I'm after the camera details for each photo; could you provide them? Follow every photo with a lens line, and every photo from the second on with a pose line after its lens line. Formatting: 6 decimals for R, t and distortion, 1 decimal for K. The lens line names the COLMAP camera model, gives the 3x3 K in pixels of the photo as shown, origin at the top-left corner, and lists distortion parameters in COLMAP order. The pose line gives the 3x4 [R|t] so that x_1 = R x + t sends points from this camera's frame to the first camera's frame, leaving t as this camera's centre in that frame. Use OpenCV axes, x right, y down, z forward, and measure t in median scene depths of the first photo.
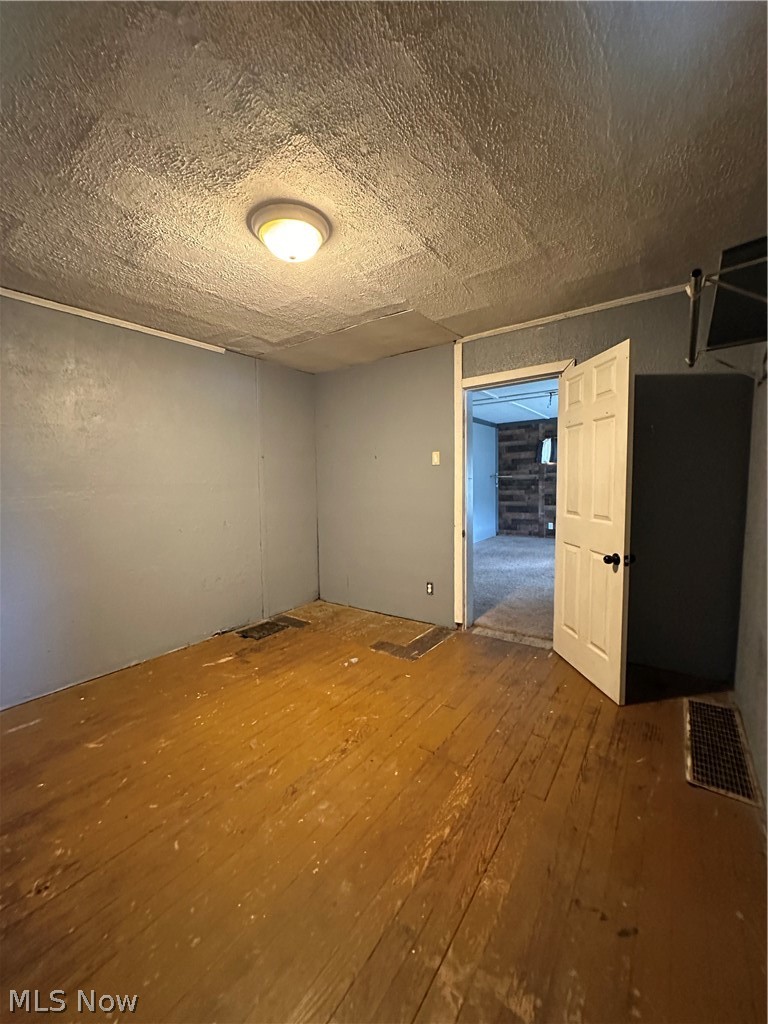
lens RADIAL K [[407.4, 0, 384.0], [0, 407.4, 512.0], [0, 0, 1]] dist [0.000556, 0.000165]
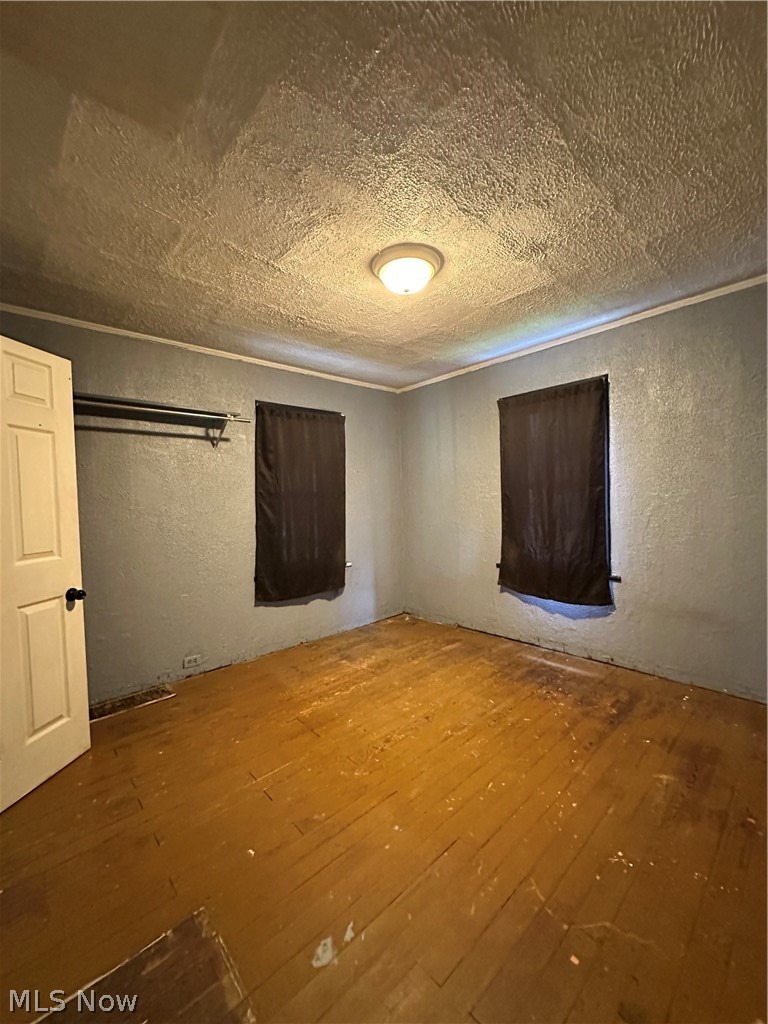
lens RADIAL K [[407.4, 0, 384.0], [0, 407.4, 512.0], [0, 0, 1]] dist [0.000556, 0.000165]
pose [[-0.977371, 0.040167, 0.207683, -0.341610], [0.063544, 0.992211, 0.107147, -0.135215], [-0.201762, 0.117919, -0.972310, 1.991048]]
